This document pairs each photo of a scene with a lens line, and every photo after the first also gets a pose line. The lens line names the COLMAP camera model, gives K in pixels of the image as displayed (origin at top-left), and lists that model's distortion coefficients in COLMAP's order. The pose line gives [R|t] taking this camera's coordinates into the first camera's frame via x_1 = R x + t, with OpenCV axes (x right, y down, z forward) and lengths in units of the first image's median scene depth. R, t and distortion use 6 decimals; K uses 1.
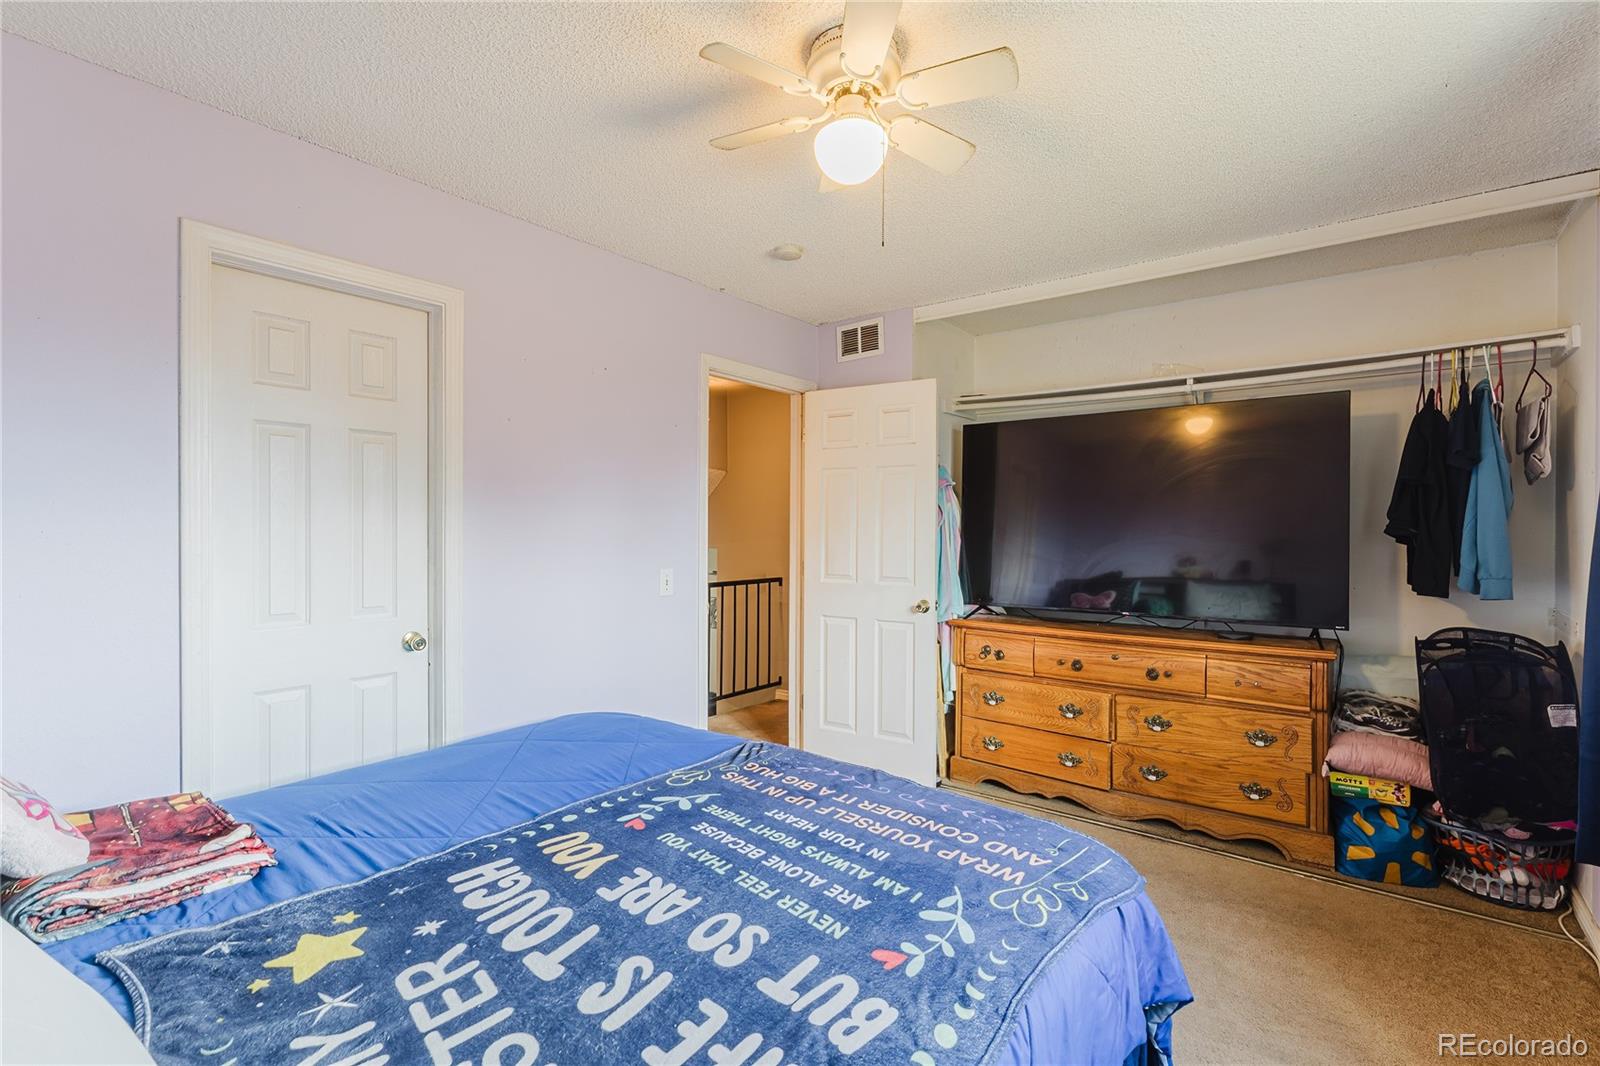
lens RADIAL K [[731.4, 0, 806.1], [0, 731.4, 533.2], [0, 0, 1]] dist [0.000757, 0.001033]
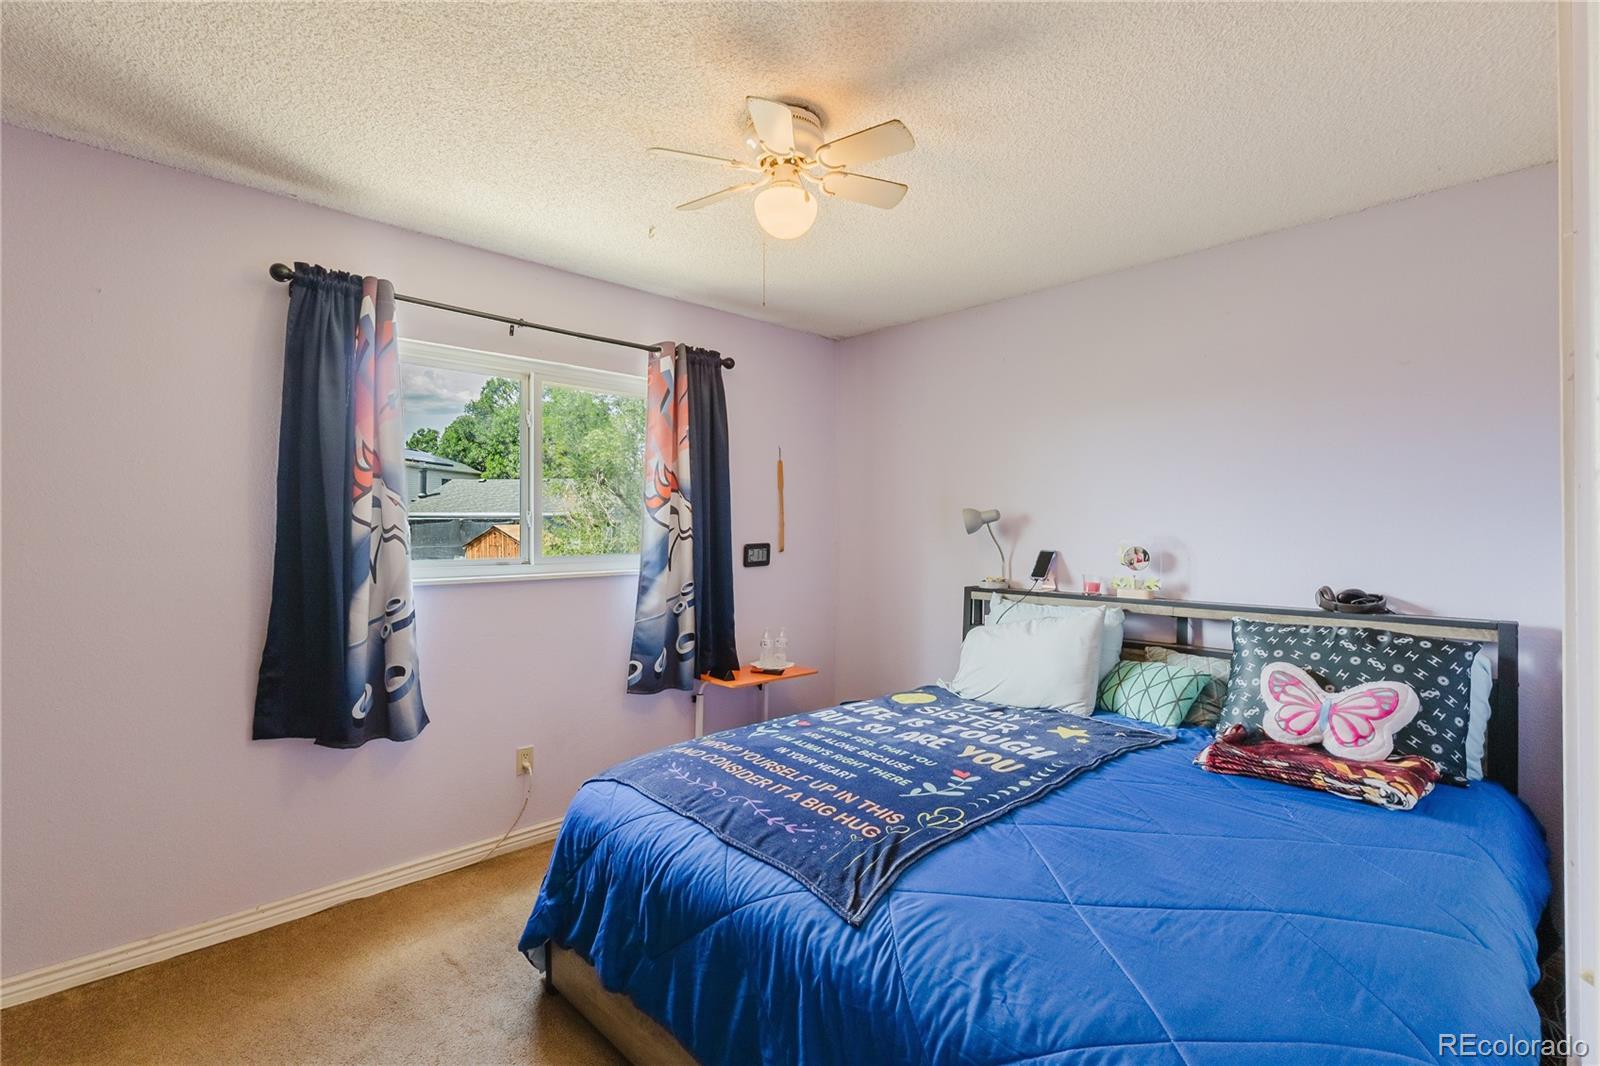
lens RADIAL K [[731.4, 0, 806.1], [0, 731.4, 533.2], [0, 0, 1]] dist [0.000757, 0.001033]
pose [[-0.990224, -0.003015, 0.139451, -0.145518], [-0.001258, 0.999919, 0.012683, -0.021381], [-0.139478, 0.012383, -0.990148, 2.272379]]
